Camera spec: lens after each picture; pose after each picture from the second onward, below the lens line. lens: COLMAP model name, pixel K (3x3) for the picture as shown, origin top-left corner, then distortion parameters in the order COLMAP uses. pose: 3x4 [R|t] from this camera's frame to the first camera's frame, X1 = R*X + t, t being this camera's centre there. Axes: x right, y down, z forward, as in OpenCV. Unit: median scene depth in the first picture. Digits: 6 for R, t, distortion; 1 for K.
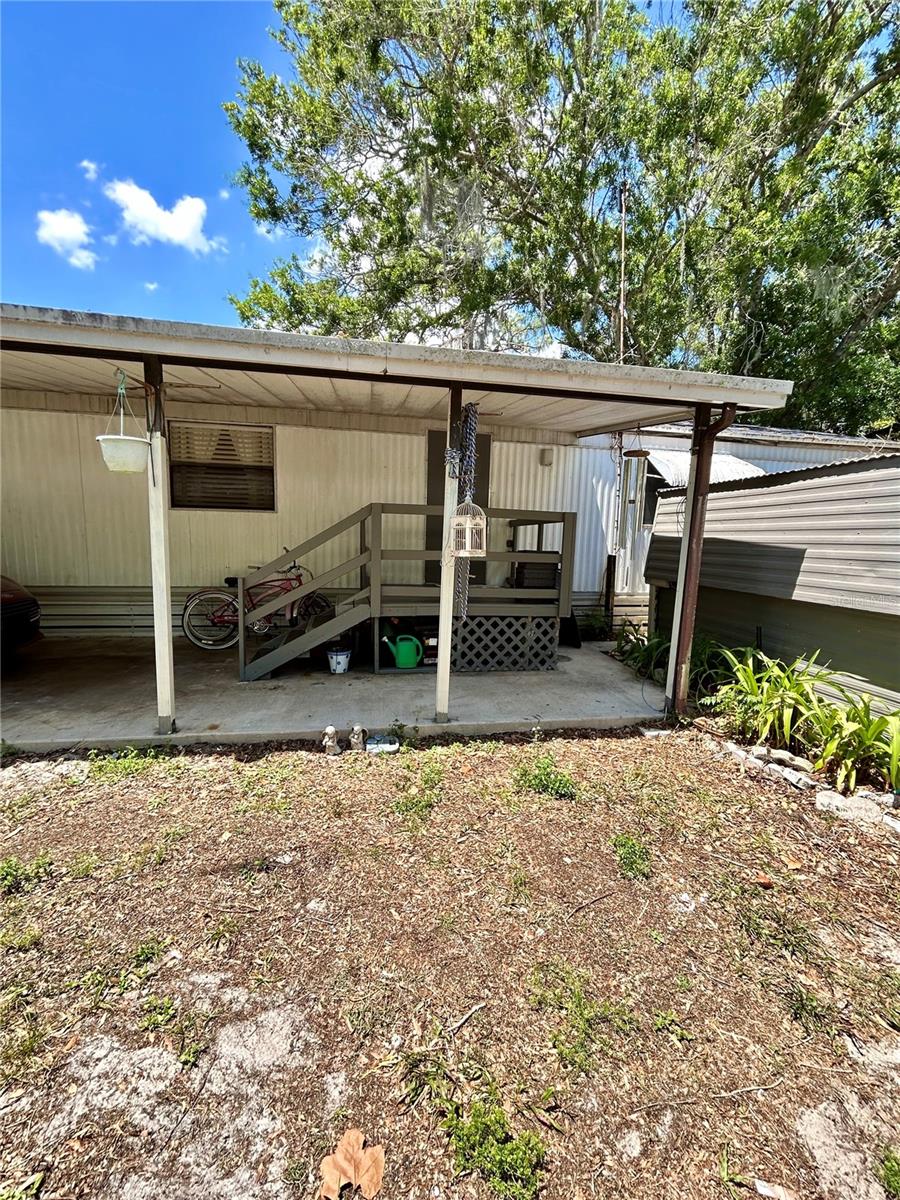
lens RADIAL K [[489.4, 0, 446.8], [0, 489.4, 598.1], [0, 0, 1]] dist [-0.002812, 0.000591]
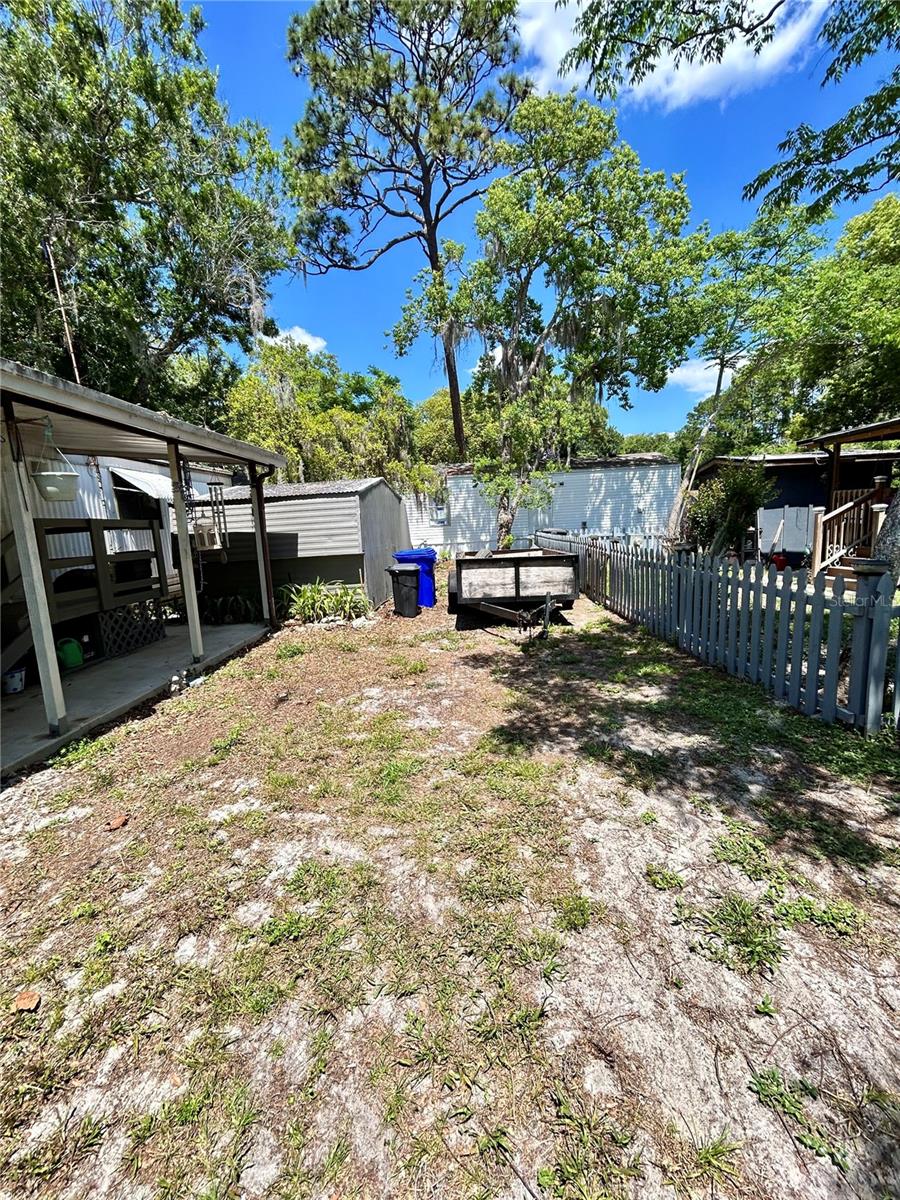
lens RADIAL K [[489.4, 0, 454.3], [0, 489.4, 598.9], [0, 0, 1]] dist [-0.002812, 0.000591]
pose [[0.207272, -0.186341, 0.960373, -1.245910], [0.187230, 0.971101, 0.148014, -0.010286], [-0.960200, 0.149131, 0.236170, -0.127072]]
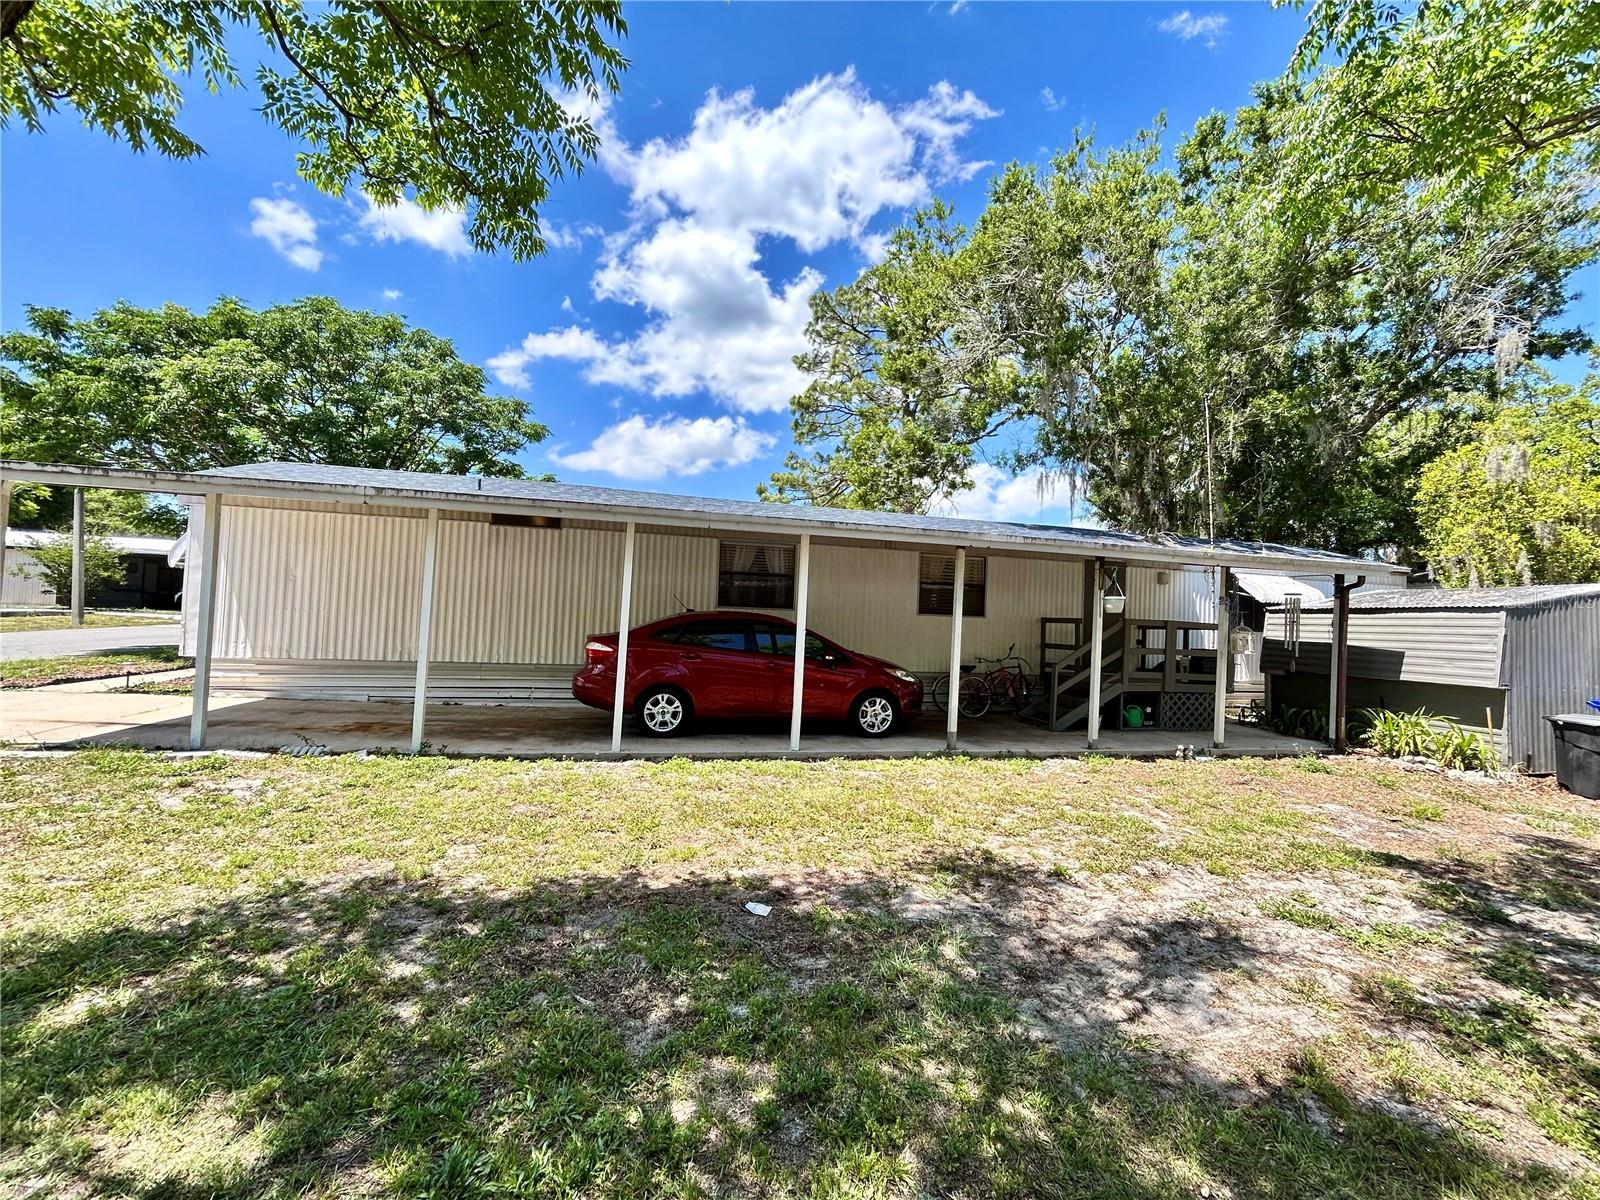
lens RADIAL K [[652.5, 0, 806.9], [0, 652.5, 597.8], [0, 0, 1]] dist [-0.002812, 0.000591]
pose [[0.997534, 0.025228, 0.065494, -1.612889], [-0.014444, 0.986983, -0.160177, 0.118830], [-0.068682, 0.158836, 0.984913, -1.233516]]
